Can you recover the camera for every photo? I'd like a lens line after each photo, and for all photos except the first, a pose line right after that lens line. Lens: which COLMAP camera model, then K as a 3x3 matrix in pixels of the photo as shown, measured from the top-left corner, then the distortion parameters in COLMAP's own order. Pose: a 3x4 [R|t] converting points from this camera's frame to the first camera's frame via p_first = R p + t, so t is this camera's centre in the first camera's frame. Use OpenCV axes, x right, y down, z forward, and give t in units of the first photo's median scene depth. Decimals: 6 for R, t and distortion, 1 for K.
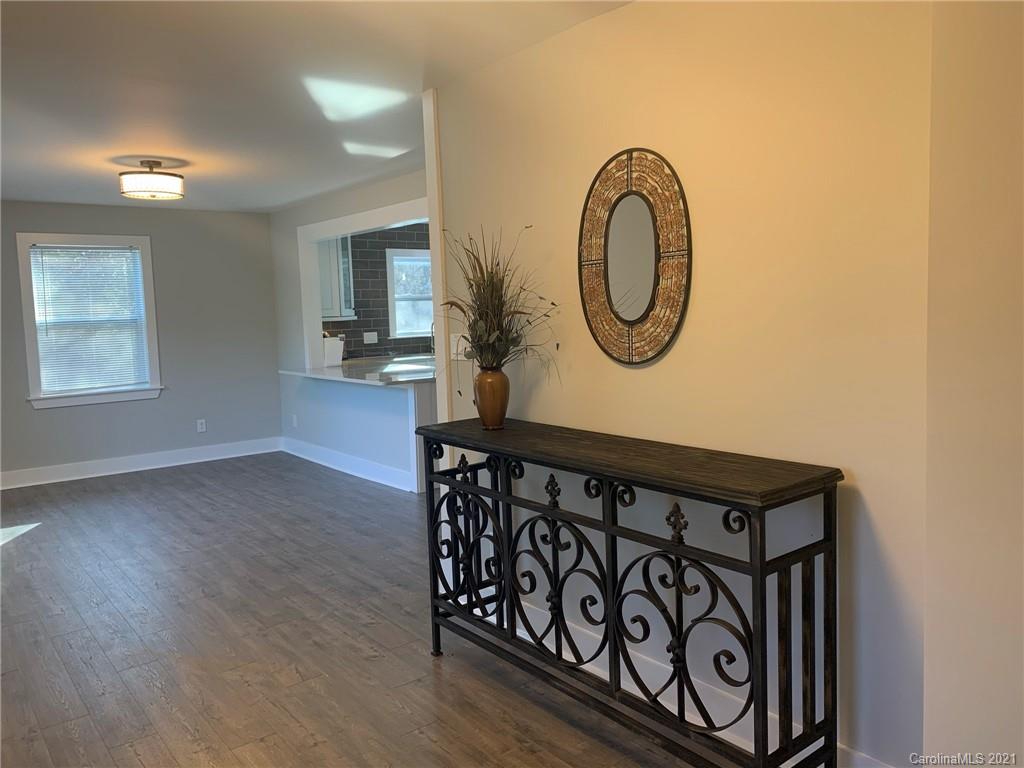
lens RADIAL K [[777.9, 0, 503.4], [0, 777.9, 380.6], [0, 0, 1]] dist [0.011562, -0.000367]
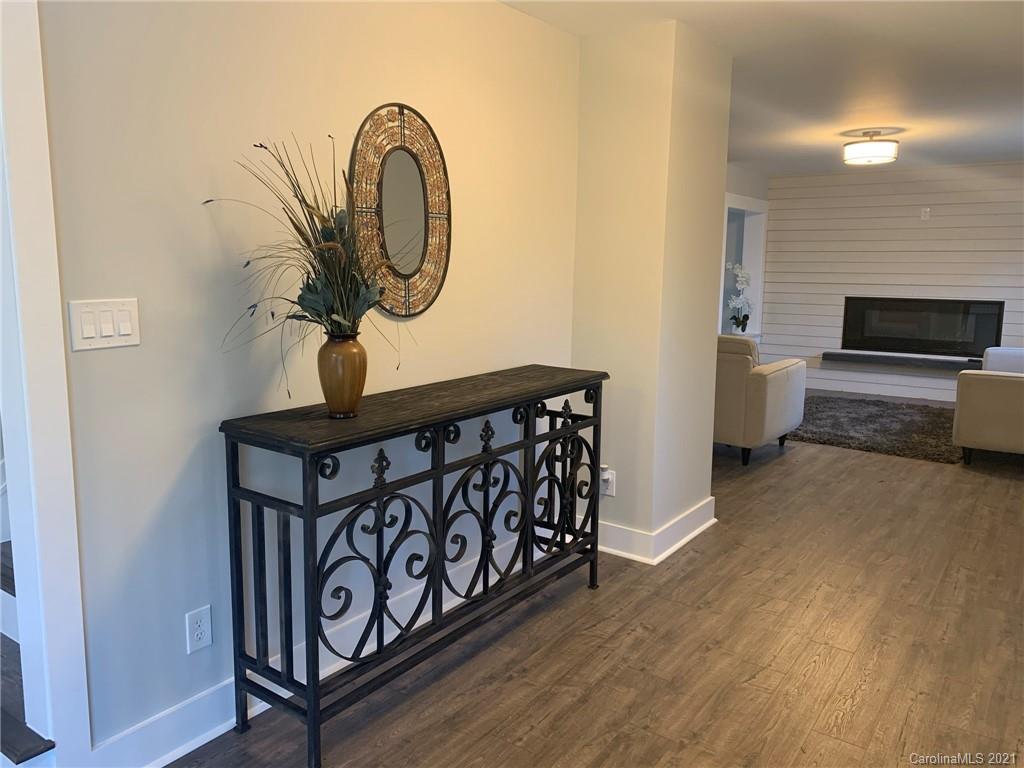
lens RADIAL K [[784.4, 0, 505.2], [0, 784.4, 387.1], [0, 0, 1]] dist [0.074558, -0.076802]
pose [[-0.280864, -0.122965, 0.951838, -0.897143], [0.093675, 0.983511, 0.154698, -0.081030], [-0.955165, 0.132612, -0.264714, 1.185779]]
